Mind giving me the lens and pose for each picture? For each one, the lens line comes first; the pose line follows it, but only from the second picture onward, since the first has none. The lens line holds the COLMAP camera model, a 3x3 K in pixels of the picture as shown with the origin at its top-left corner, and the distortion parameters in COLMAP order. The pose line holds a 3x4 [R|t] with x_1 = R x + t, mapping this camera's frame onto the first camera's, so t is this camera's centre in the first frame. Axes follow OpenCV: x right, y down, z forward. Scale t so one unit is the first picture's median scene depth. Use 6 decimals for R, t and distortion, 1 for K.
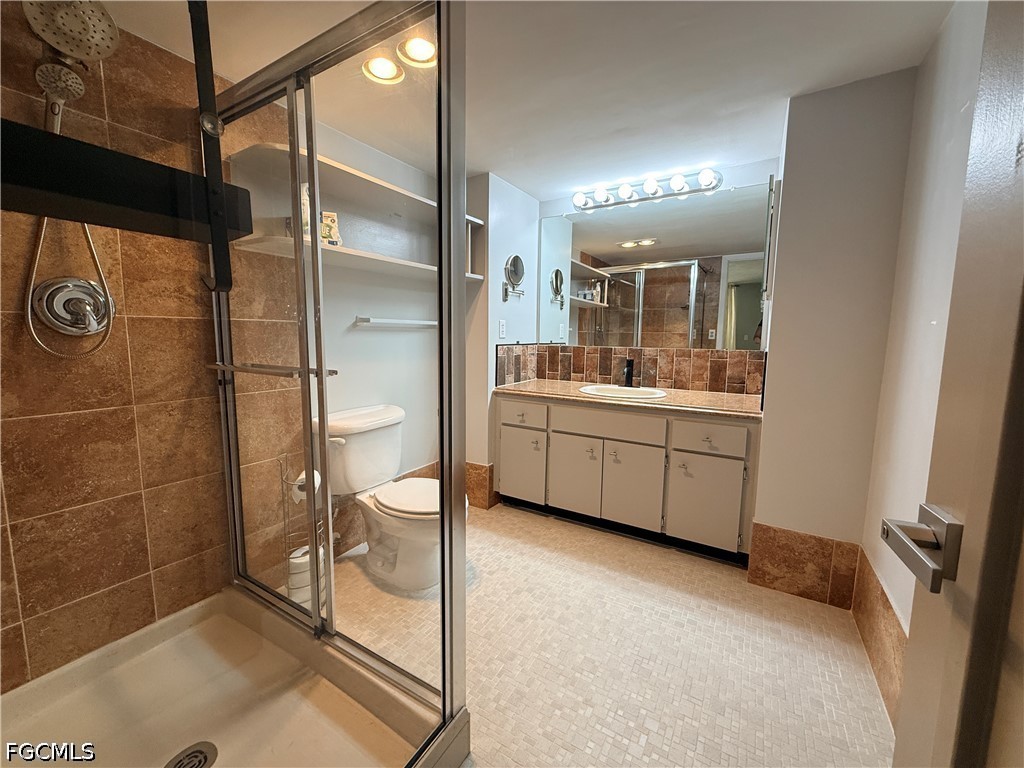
lens RADIAL K [[411.2, 0, 509.5], [0, 411.2, 383.0], [0, 0, 1]] dist [-0.001152, -0.001026]
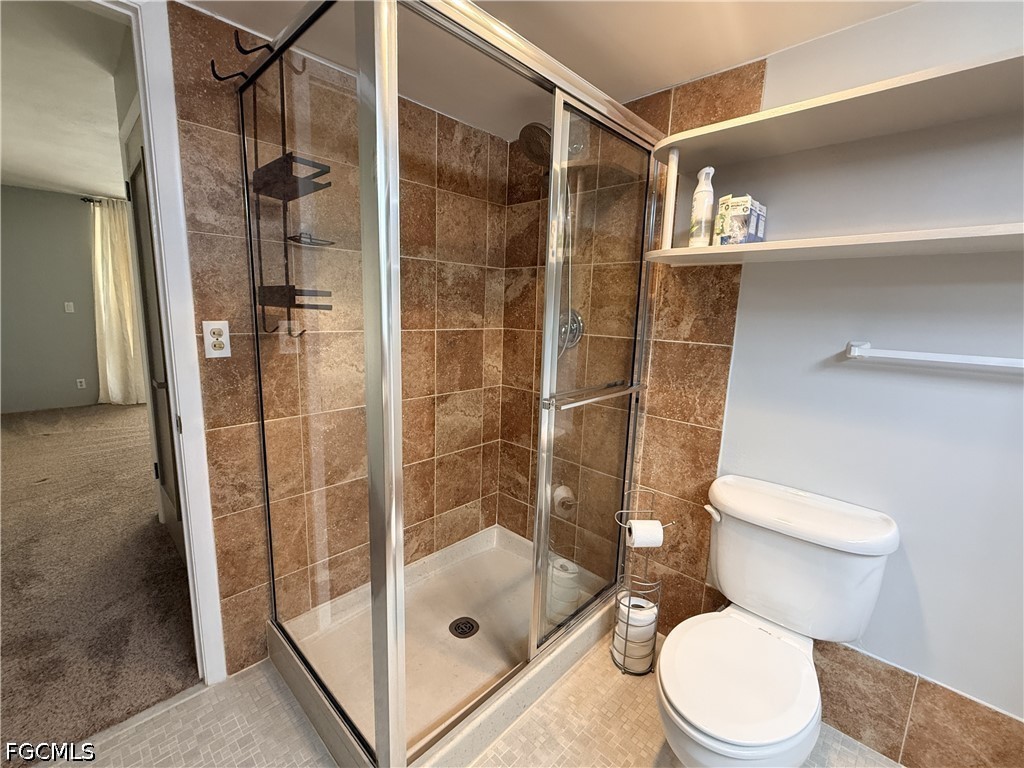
lens RADIAL K [[437.7, 0, 510.0], [0, 437.7, 384.2], [0, 0, 1]] dist [0.000417, 0.000150]
pose [[-0.229068, 0.154219, -0.961116, 0.403645], [-0.144889, 0.970969, 0.190332, -0.191190], [0.962567, 0.182854, -0.200074, 0.846087]]
